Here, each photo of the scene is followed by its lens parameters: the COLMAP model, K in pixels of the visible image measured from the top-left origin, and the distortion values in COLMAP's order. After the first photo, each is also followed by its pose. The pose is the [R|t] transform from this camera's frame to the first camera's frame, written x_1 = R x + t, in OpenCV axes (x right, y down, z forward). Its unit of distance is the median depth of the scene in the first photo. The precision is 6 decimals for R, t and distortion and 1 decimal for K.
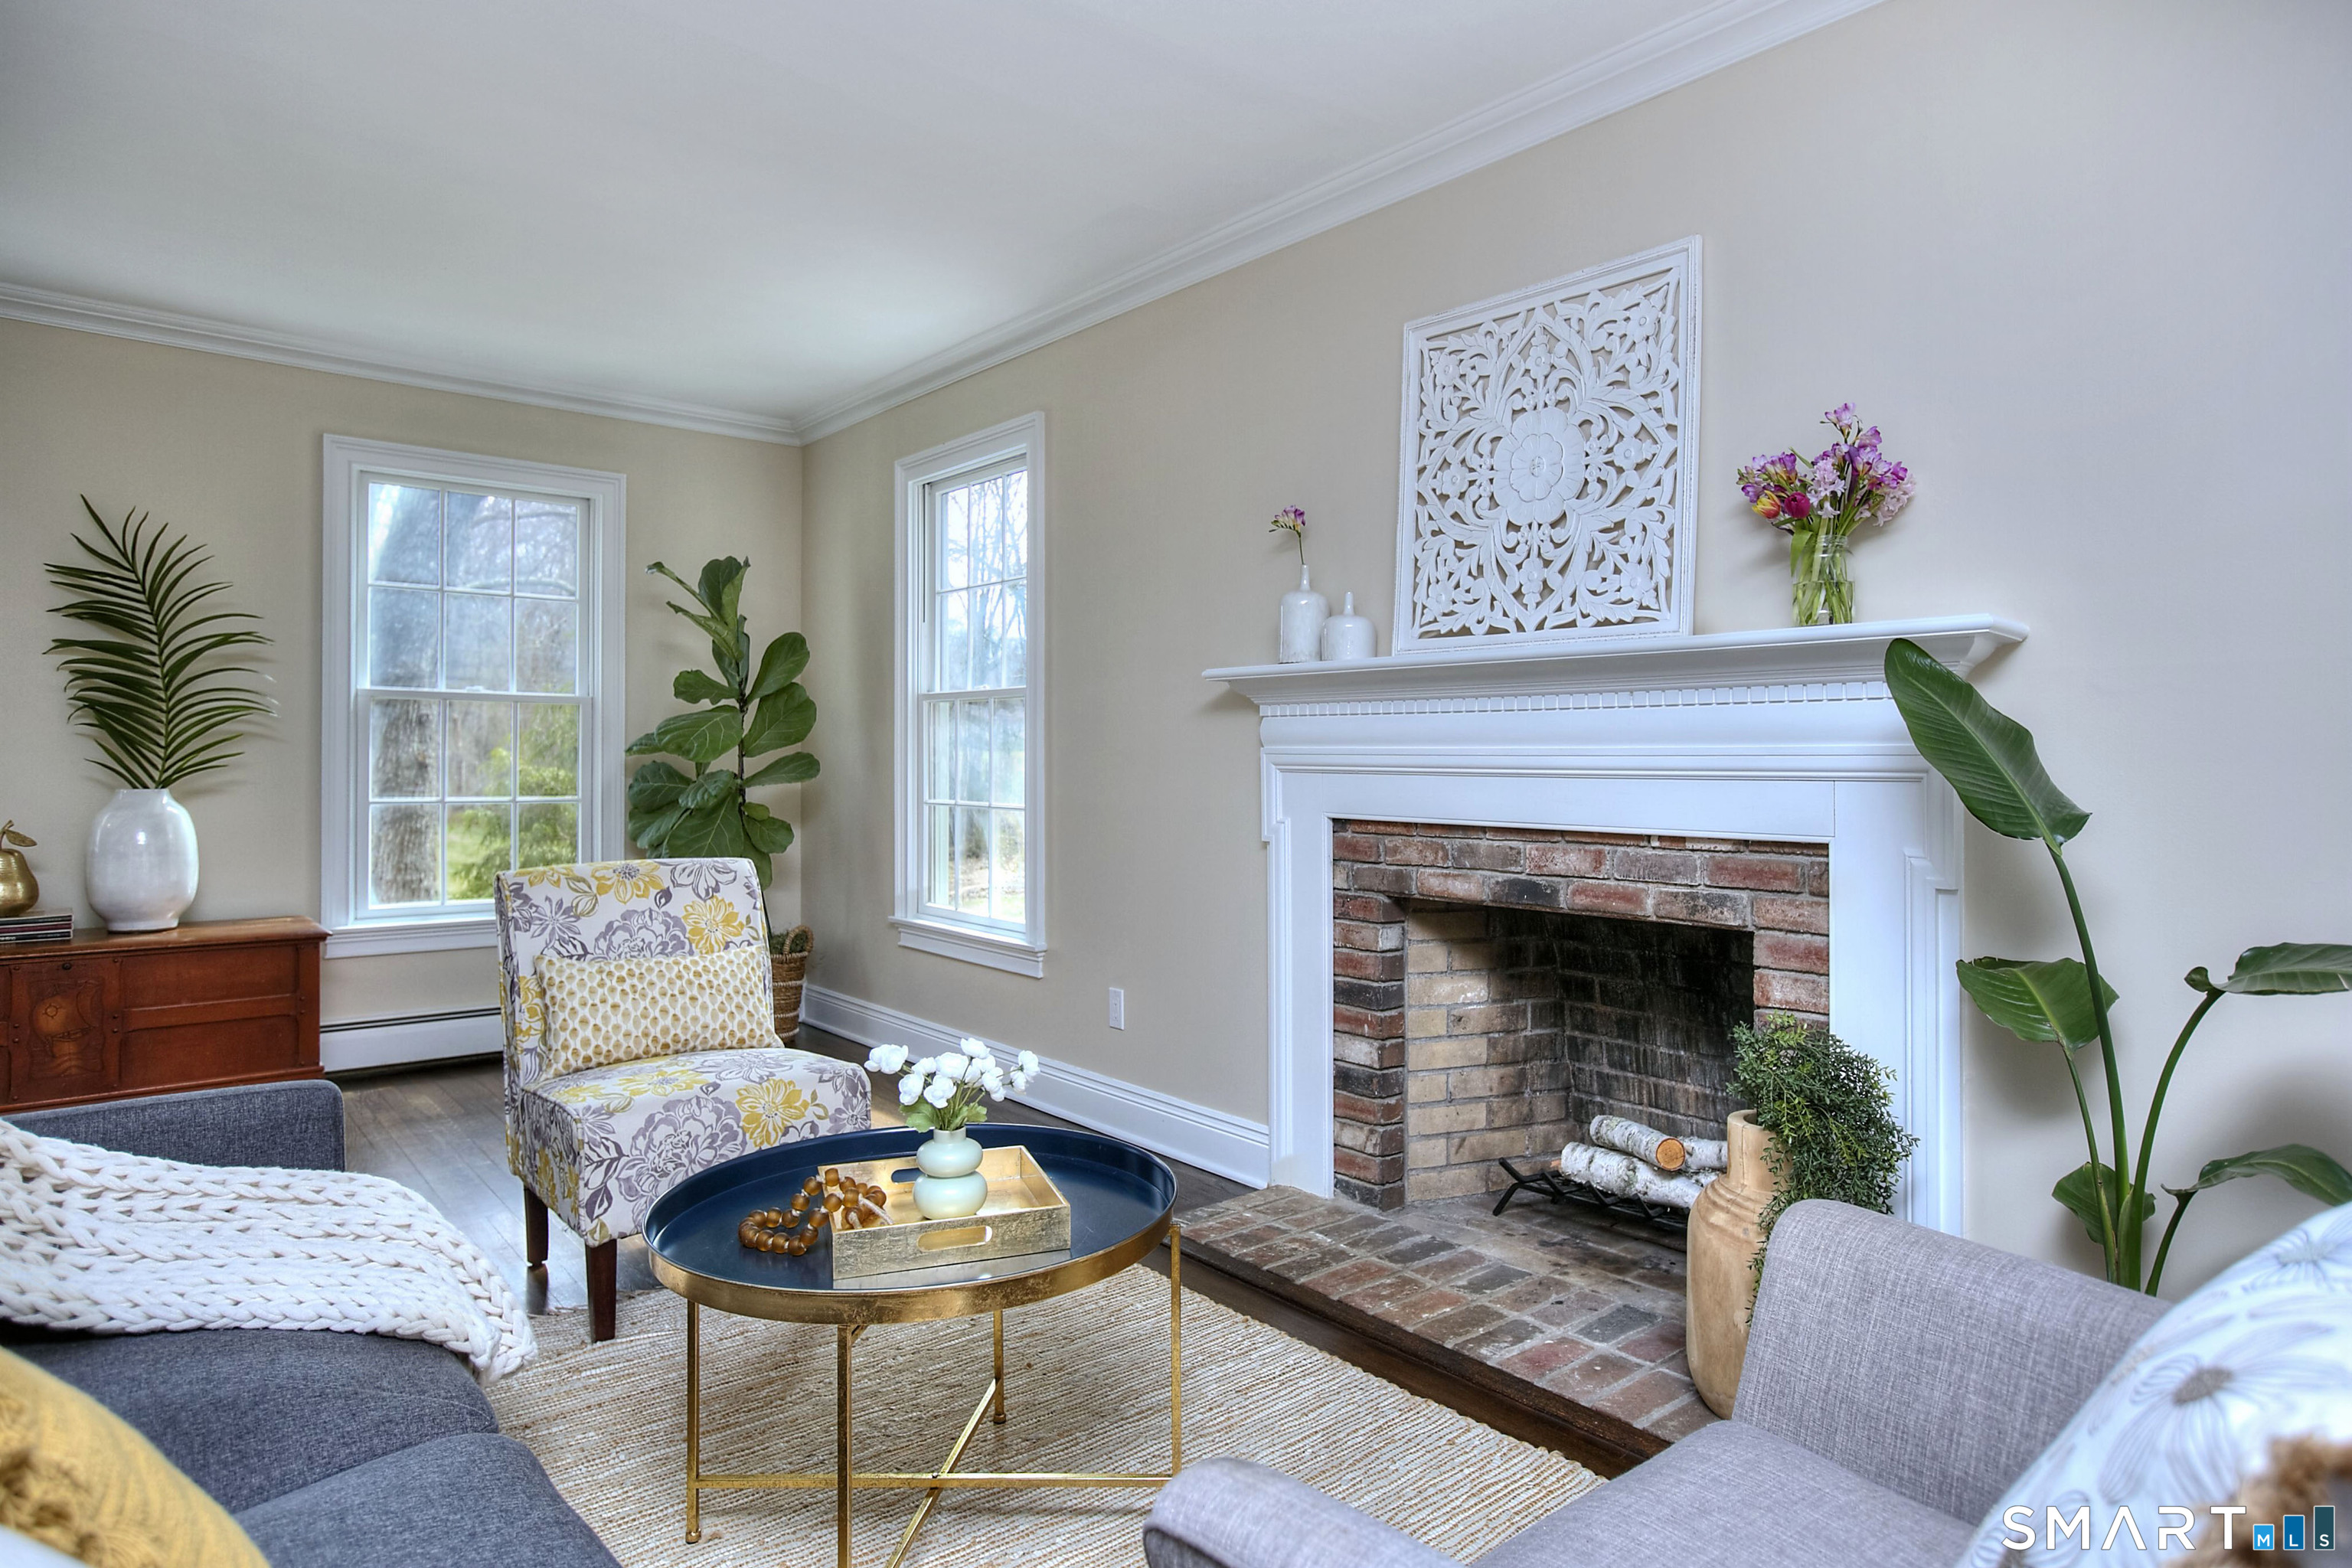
lens RADIAL K [[1343.3, 0, 1262.6], [0, 1343.3, 776.6], [0, 0, 1]] dist [0.004079, 0.001383]
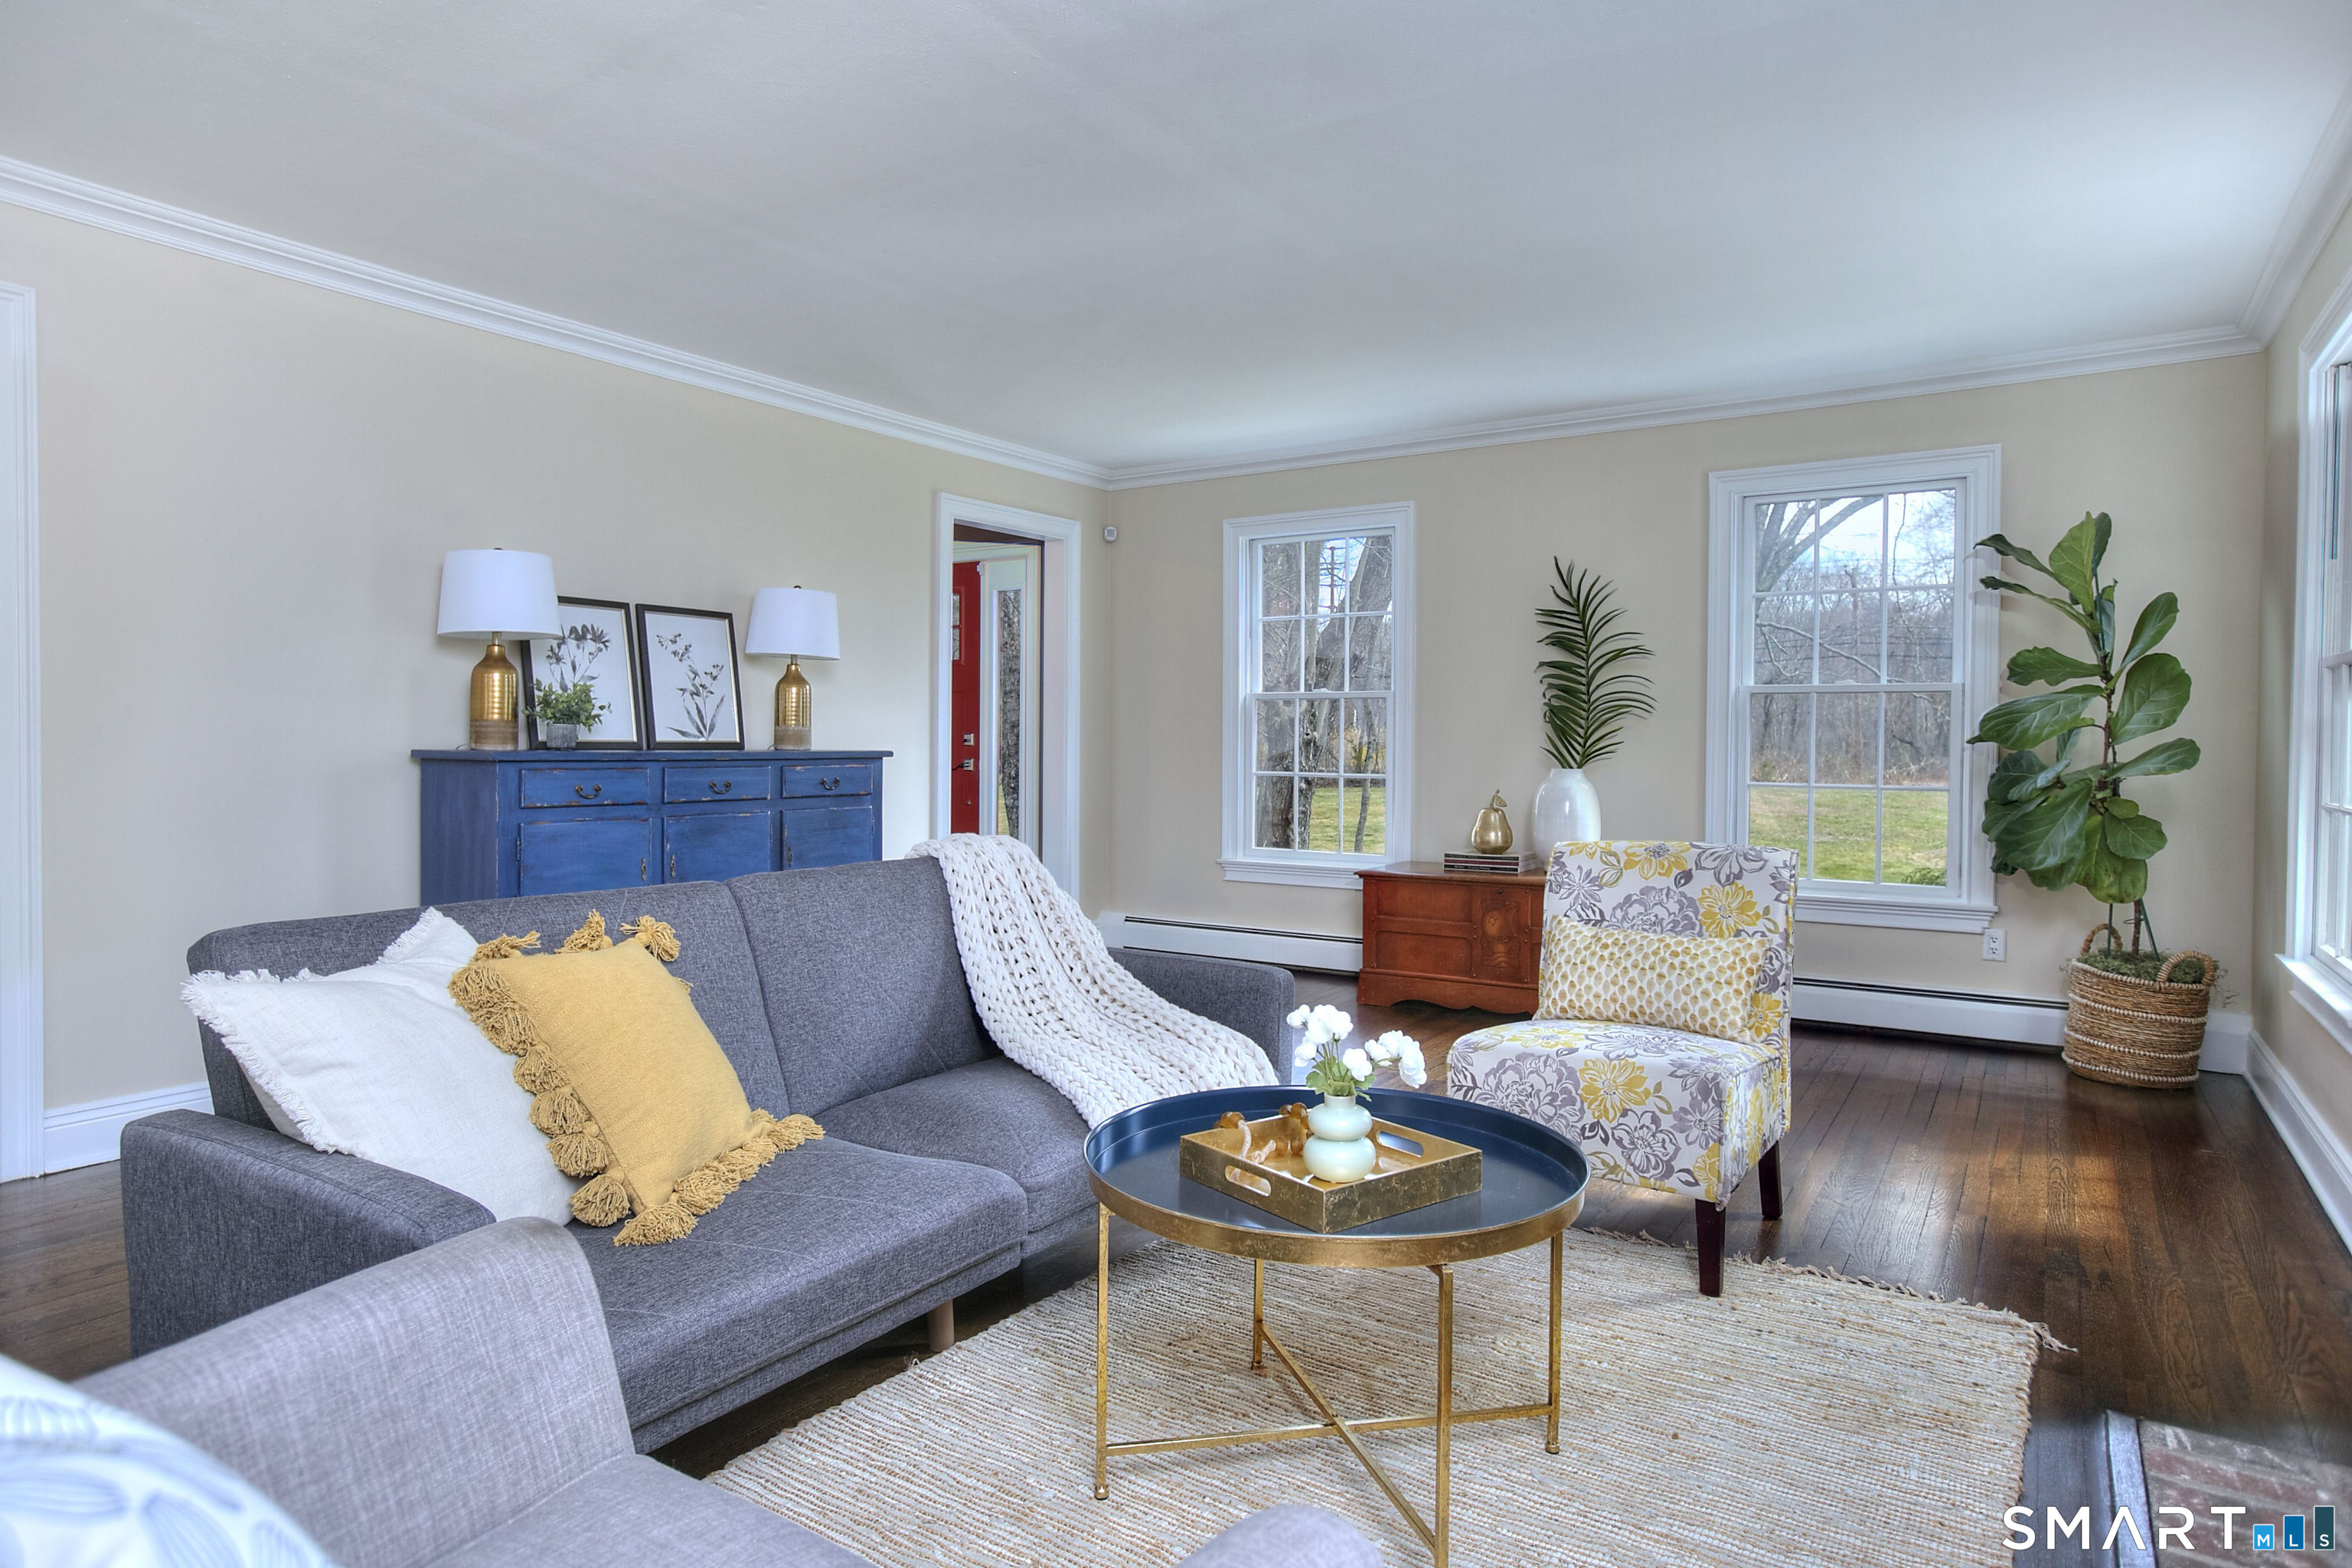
lens RADIAL K [[1343.3, 0, 1262.6], [0, 1343.3, 776.6], [0, 0, 1]] dist [0.004079, 0.001383]
pose [[0.302393, 0.020226, -0.952969, 0.368411], [-0.010836, 0.999783, 0.017781, -0.003481], [0.953122, 0.004950, 0.302547, 0.303533]]
